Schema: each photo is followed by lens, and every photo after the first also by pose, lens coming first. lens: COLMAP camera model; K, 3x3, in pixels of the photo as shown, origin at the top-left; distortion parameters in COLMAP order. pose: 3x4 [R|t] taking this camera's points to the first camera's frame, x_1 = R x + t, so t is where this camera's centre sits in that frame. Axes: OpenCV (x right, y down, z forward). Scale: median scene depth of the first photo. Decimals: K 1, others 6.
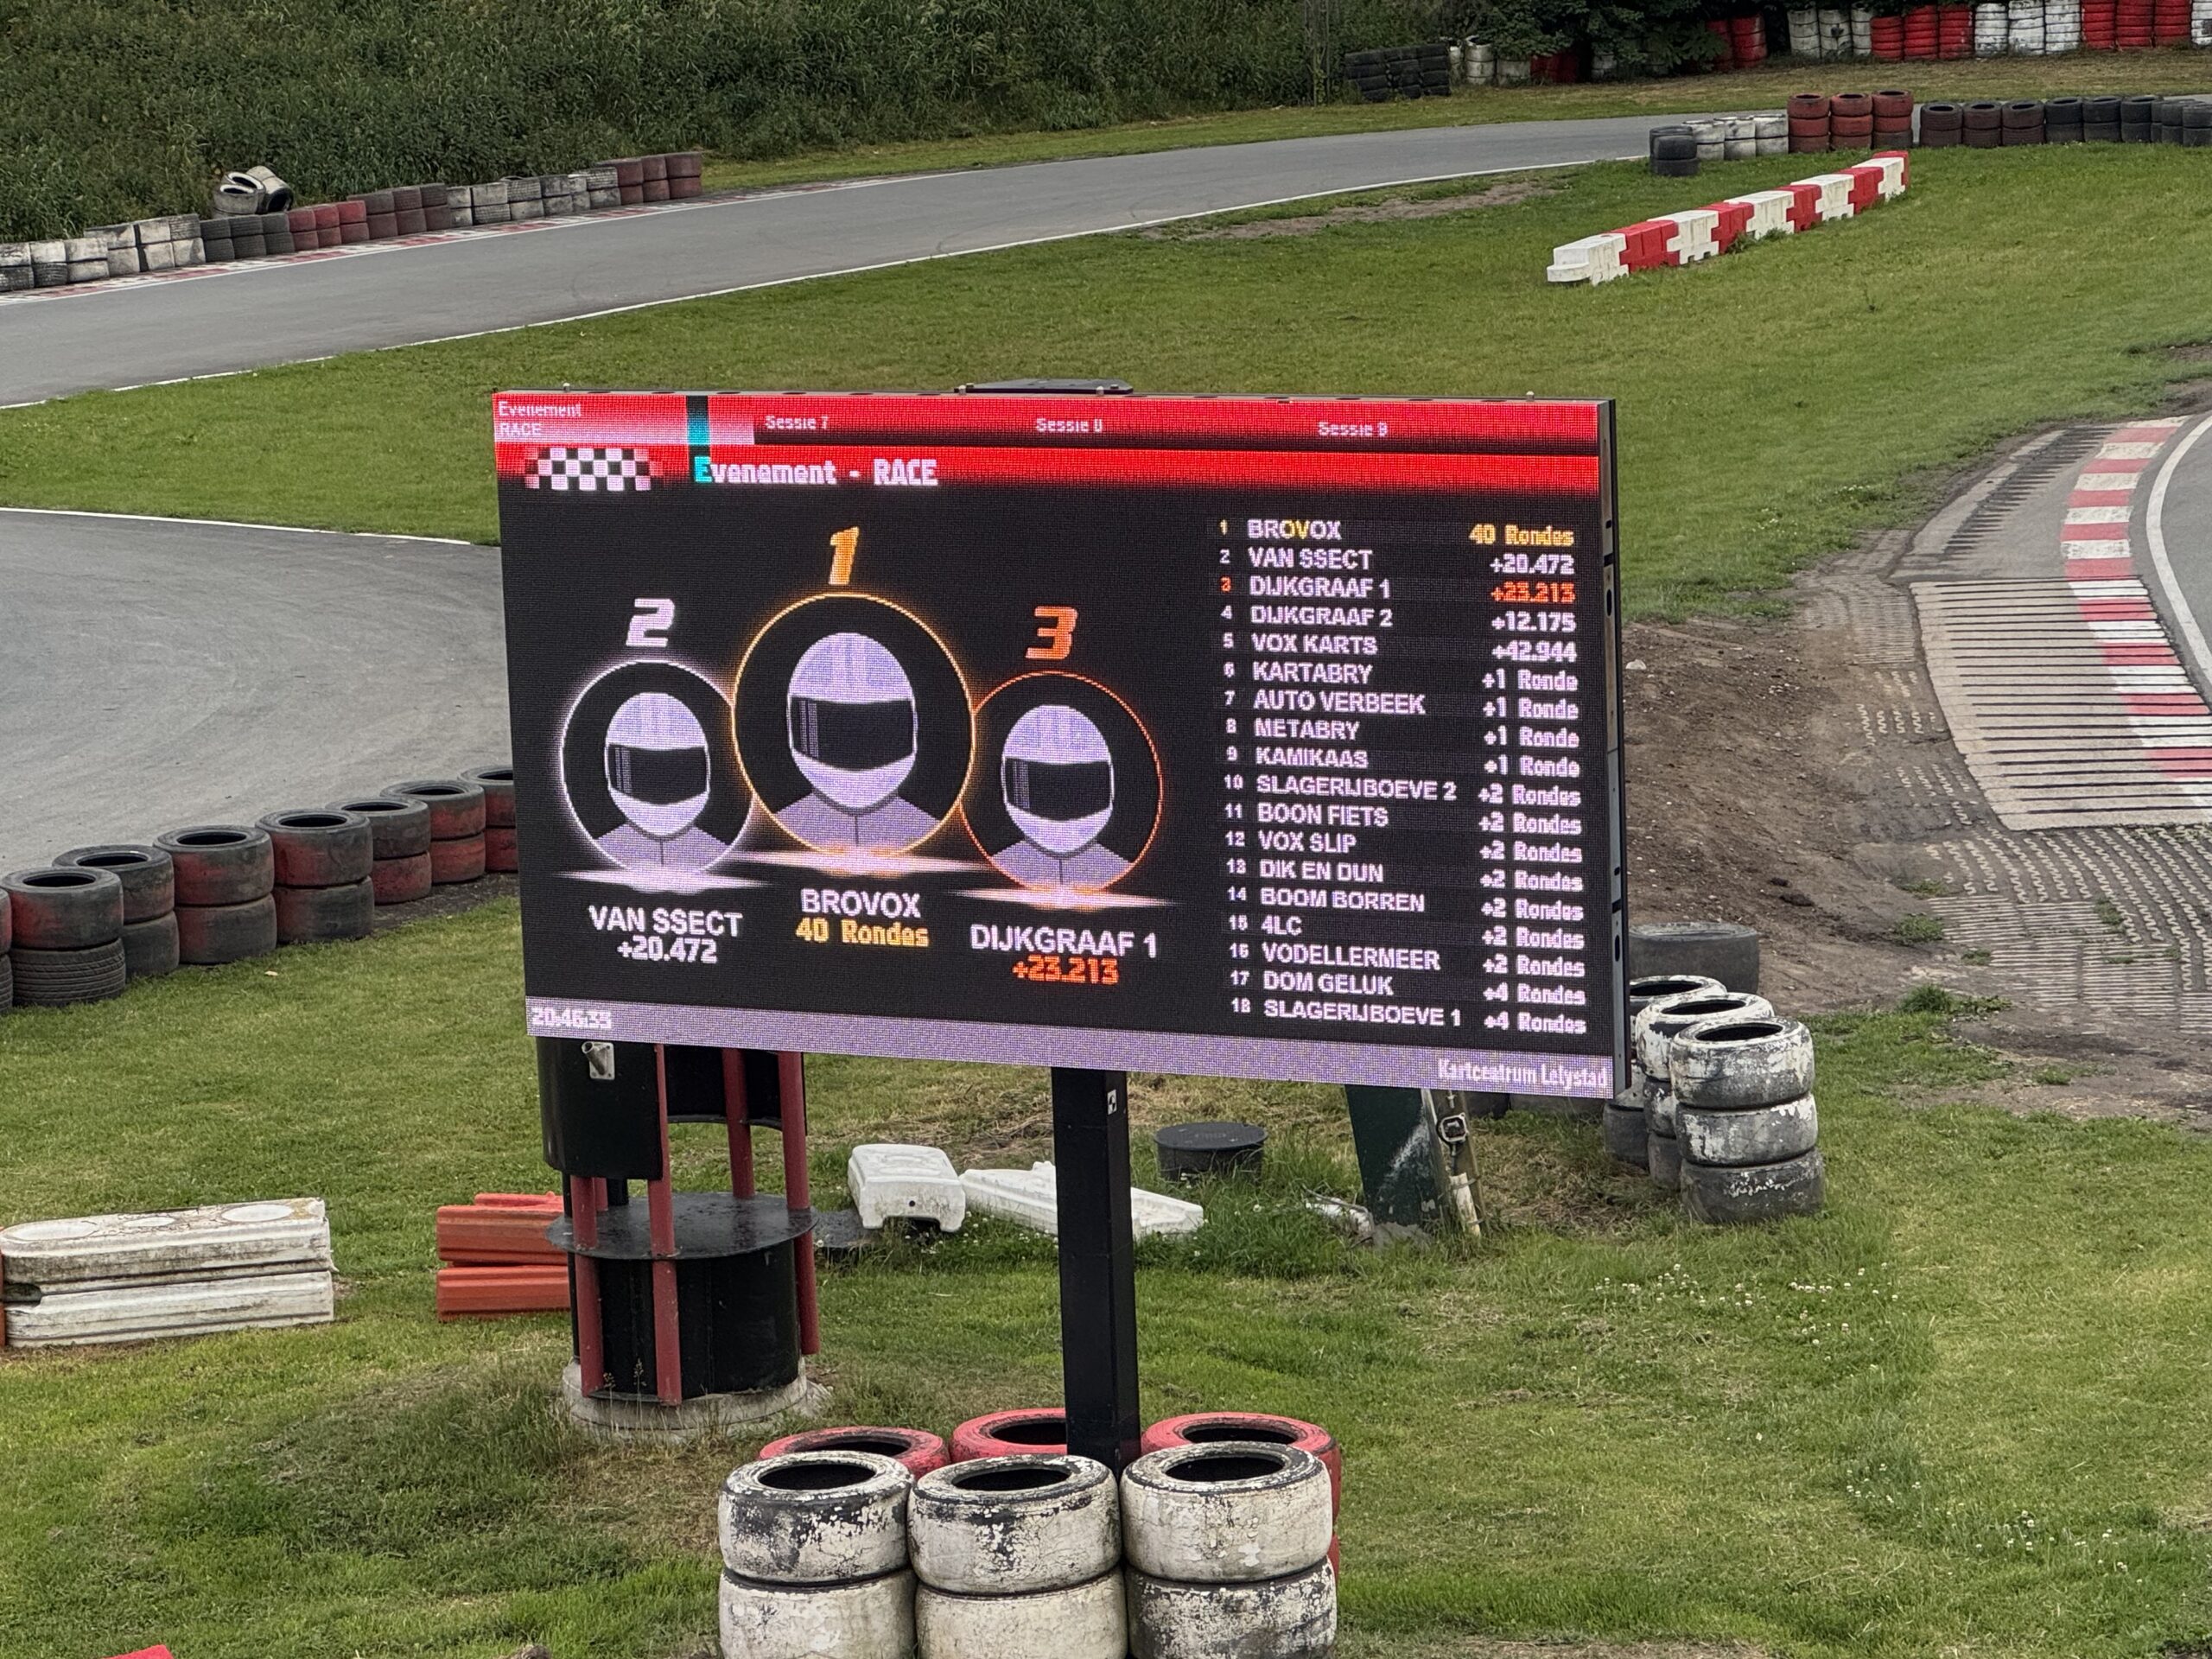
lens RADIAL K [[6096.8, 0, 1130.4], [0, 6096.8, 832.1], [0, 0, 1]] dist [0.148240, 0.000000]
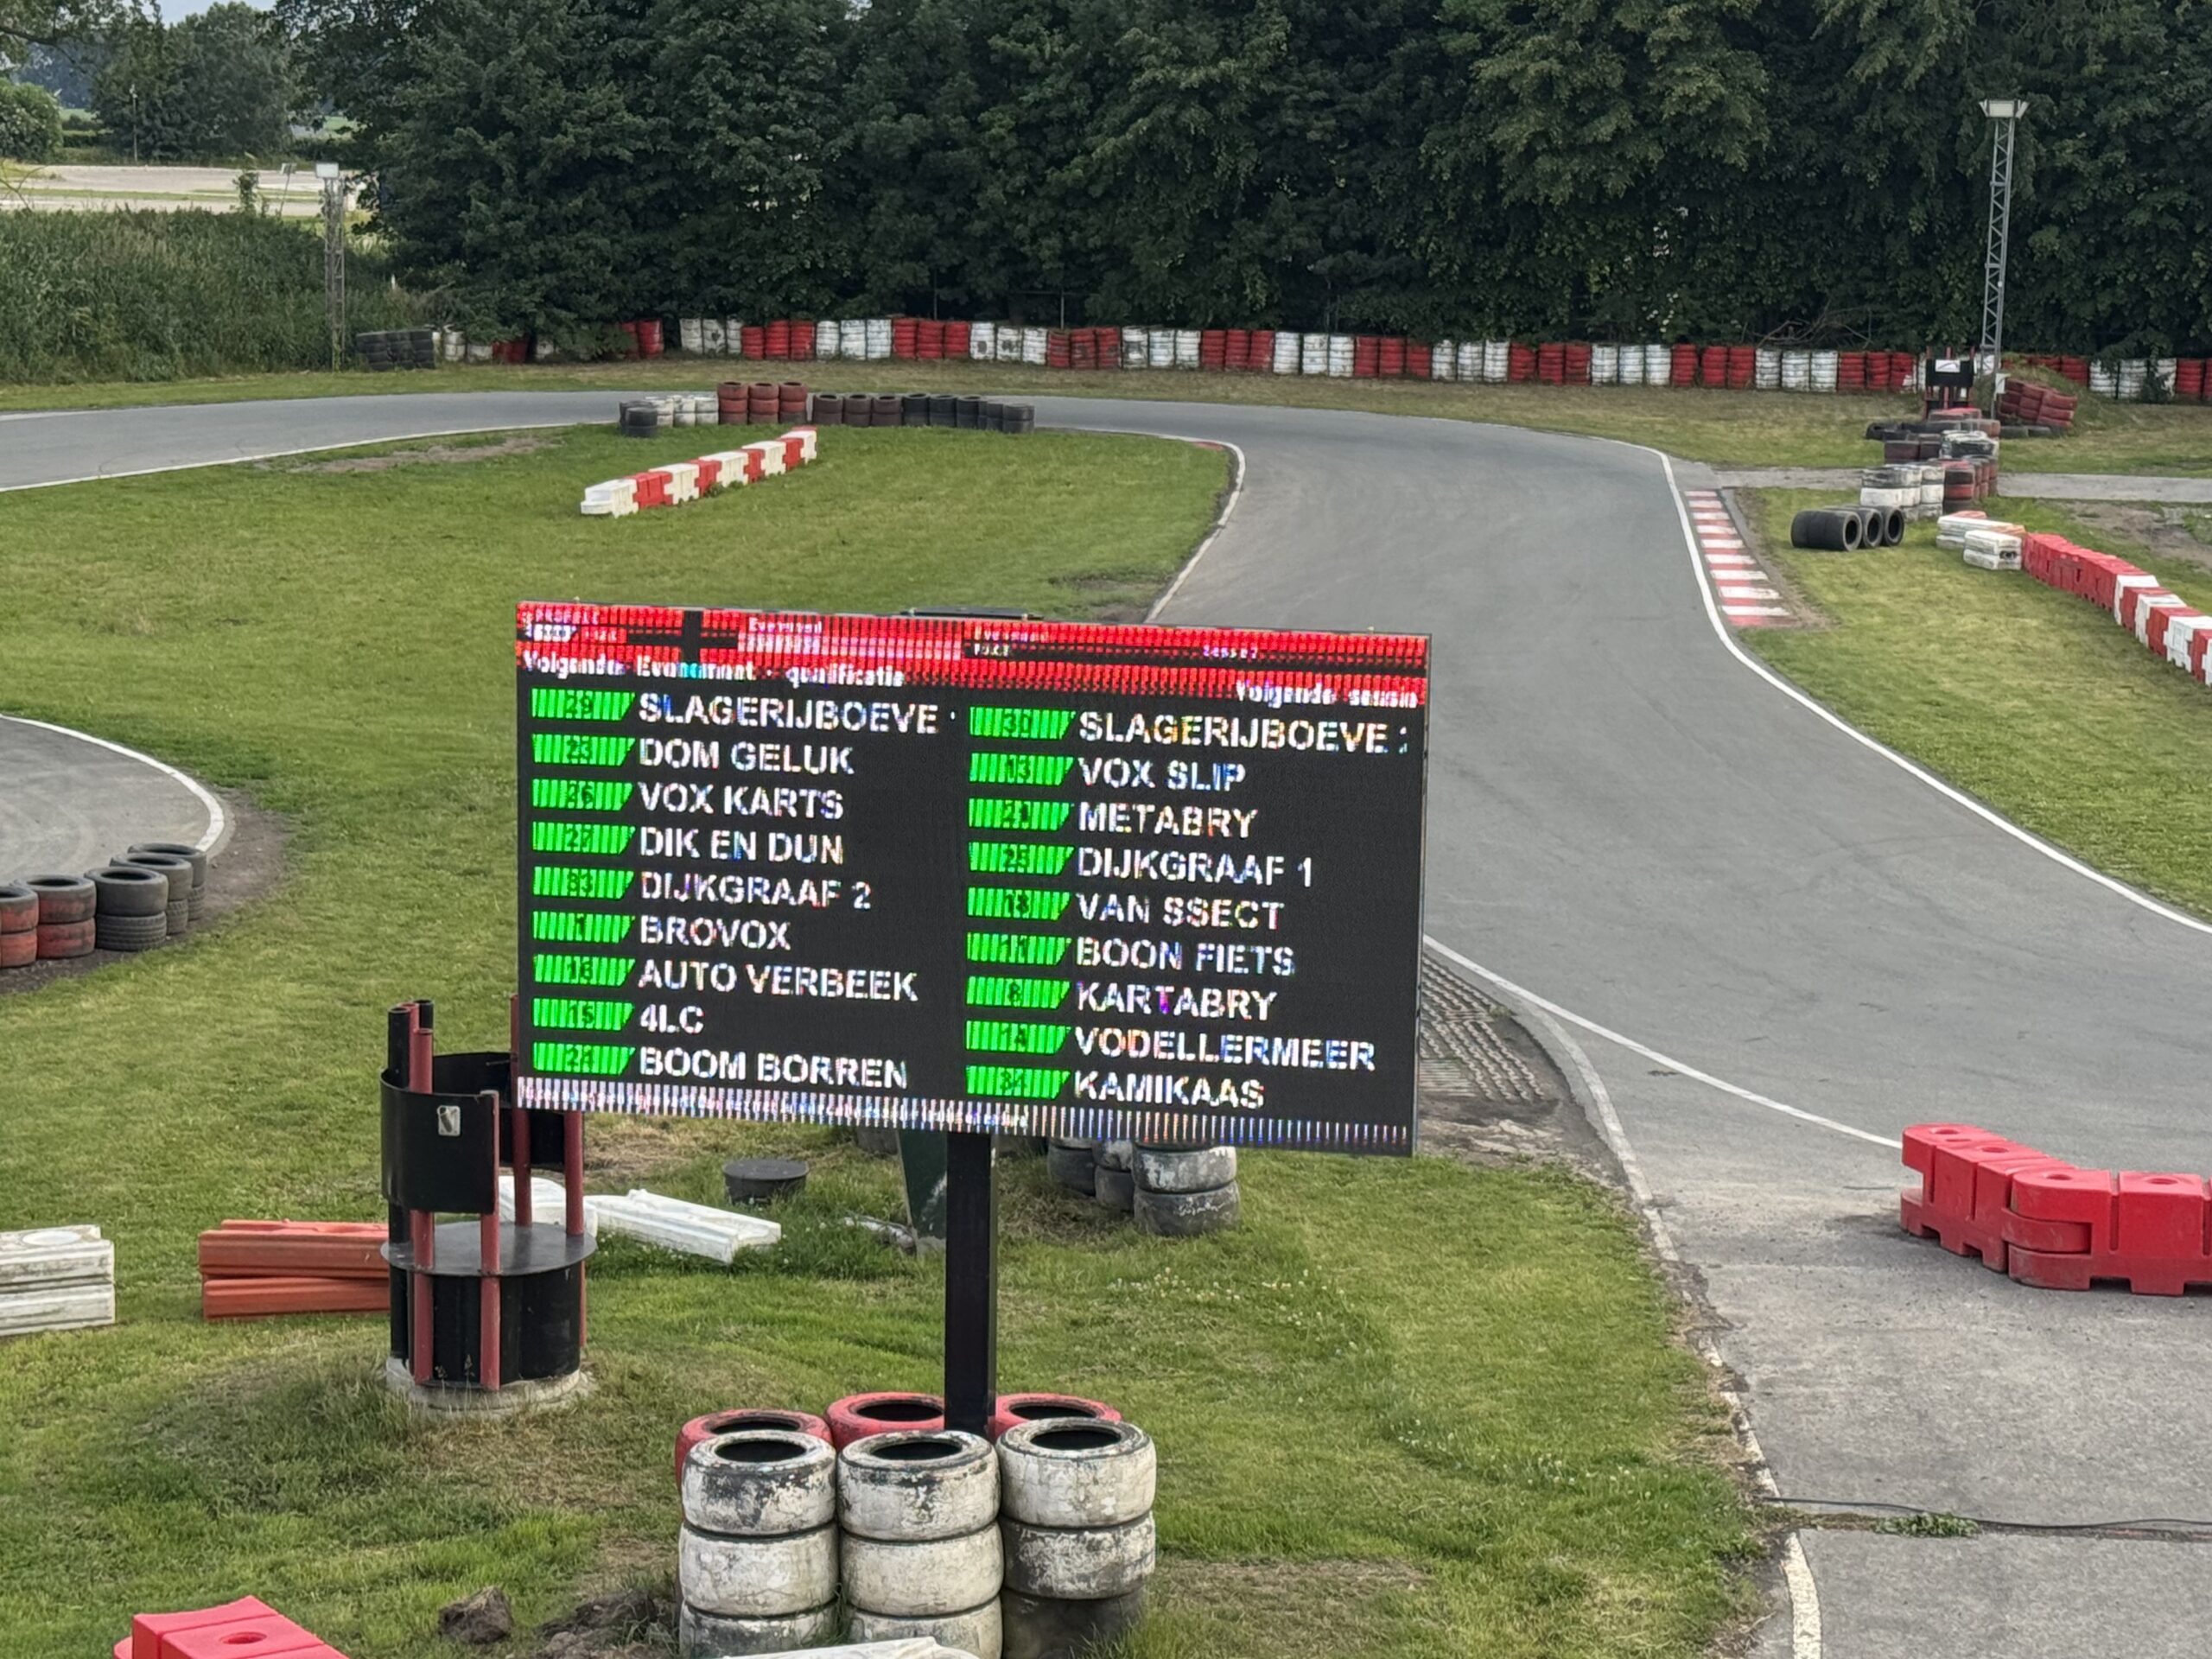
lens RADIAL K [[4457.6, 0, 1145.4], [0, 4457.6, 859.4], [0, 0, 1]] dist [0.169794, 0.000000]
pose [[0.971284, 0.014180, 0.237500, -0.145786], [-0.011163, 0.999839, -0.014044, -0.004873], [-0.237661, 0.010989, 0.971286, 0.047903]]
